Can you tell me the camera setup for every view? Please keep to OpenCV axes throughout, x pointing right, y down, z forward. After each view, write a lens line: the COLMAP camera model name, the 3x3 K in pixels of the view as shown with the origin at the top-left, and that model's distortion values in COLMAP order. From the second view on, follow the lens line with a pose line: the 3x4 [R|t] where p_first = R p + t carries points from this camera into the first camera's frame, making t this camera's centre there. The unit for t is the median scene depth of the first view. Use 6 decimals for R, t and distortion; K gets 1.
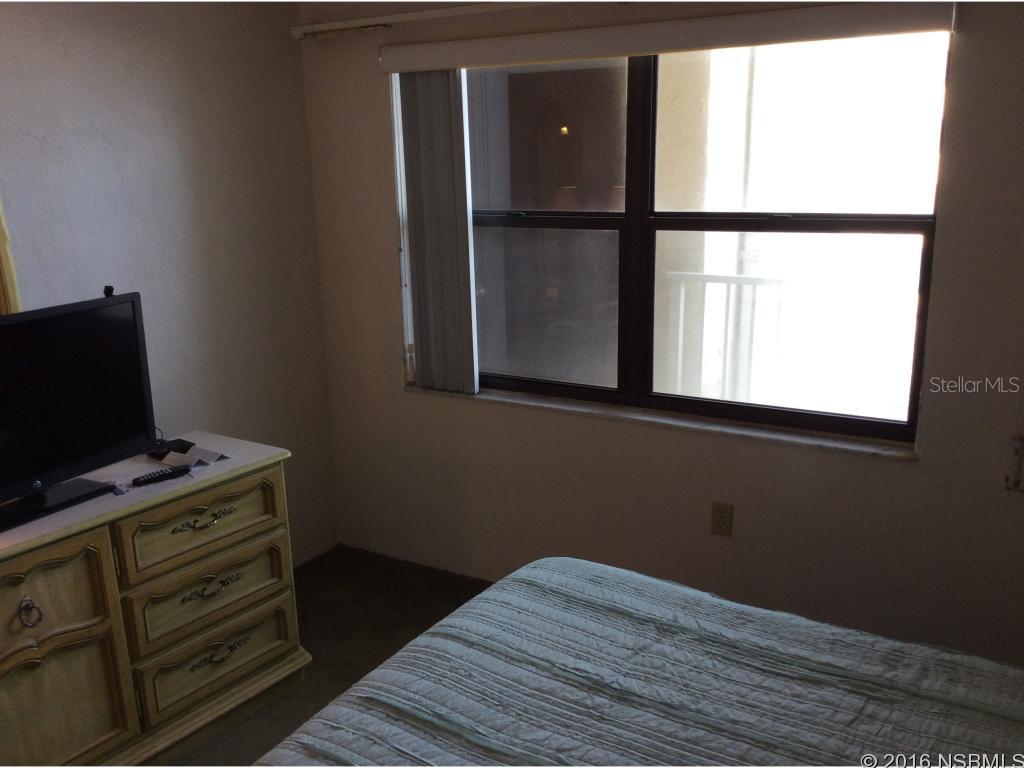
lens RADIAL K [[939.2, 0, 507.8], [0, 939.2, 386.7], [0, 0, 1]] dist [-0.002256, 0.000000]
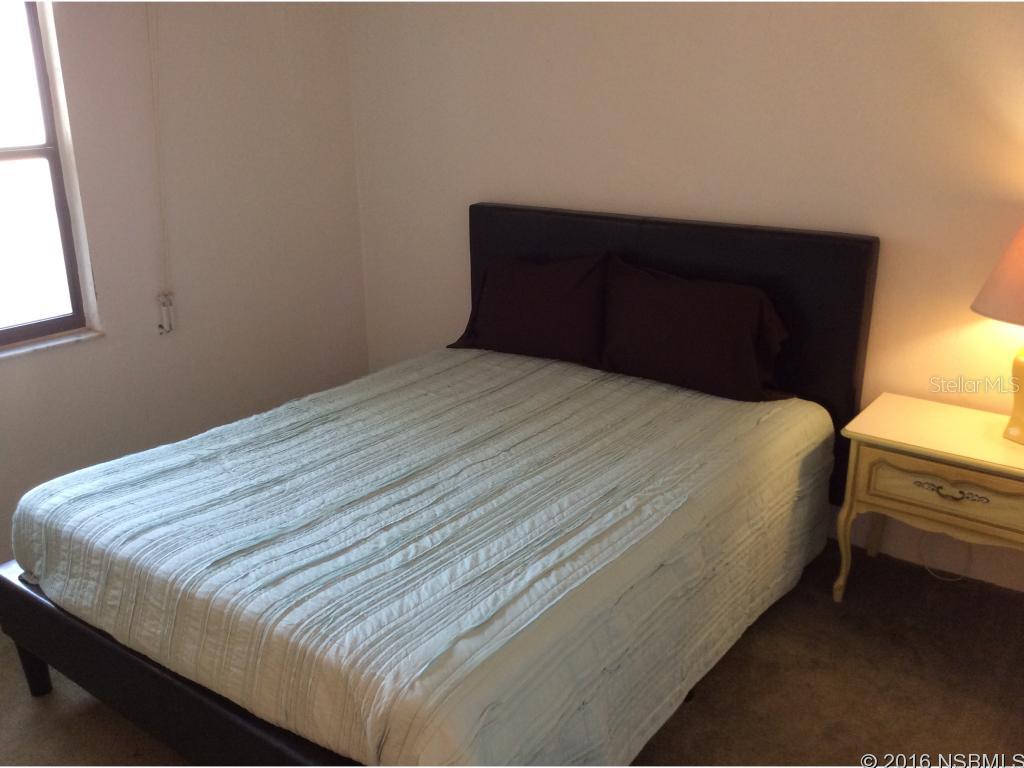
lens RADIAL K [[939.2, 0, 507.2], [0, 939.2, 381.4], [0, 0, 1]] dist [-0.002256, 0.000000]
pose [[0.085338, -0.301621, 0.949601, -1.140709], [0.219146, 0.935421, 0.277423, -0.148855], [-0.971953, 0.184426, 0.145925, 0.353887]]
